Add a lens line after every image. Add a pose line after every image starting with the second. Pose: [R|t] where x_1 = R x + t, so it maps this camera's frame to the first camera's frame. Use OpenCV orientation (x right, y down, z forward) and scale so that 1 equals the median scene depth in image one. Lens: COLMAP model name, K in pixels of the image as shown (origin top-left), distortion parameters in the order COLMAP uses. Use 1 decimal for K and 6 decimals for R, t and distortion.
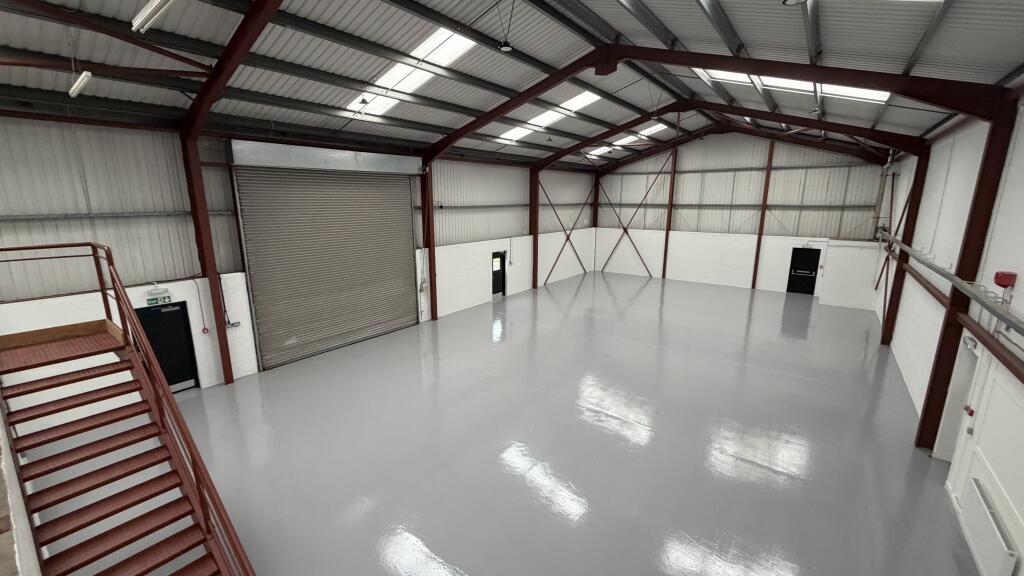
lens RADIAL K [[408.9, 0, 512.6], [0, 408.9, 288.7], [0, 0, 1]] dist [-0.001531, -0.000295]
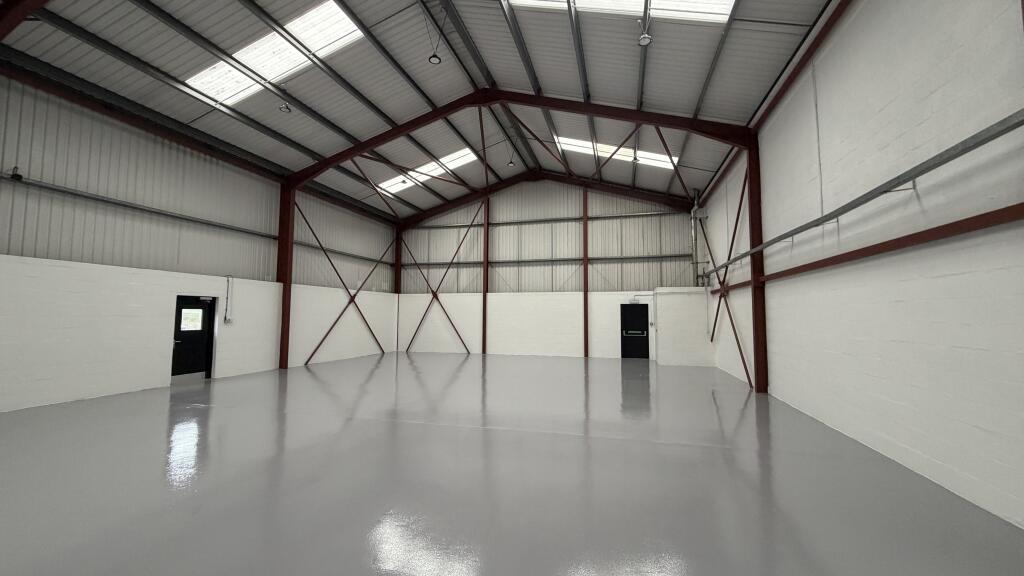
lens RADIAL K [[408.9, 0, 511.0], [0, 408.9, 288.5], [0, 0, 1]] dist [-0.001531, -0.000295]
pose [[0.928870, 0.025610, 0.369521, 0.141716], [0.076736, 0.962660, -0.259611, 0.069347], [-0.362371, 0.269501, 0.892220, 0.285322]]
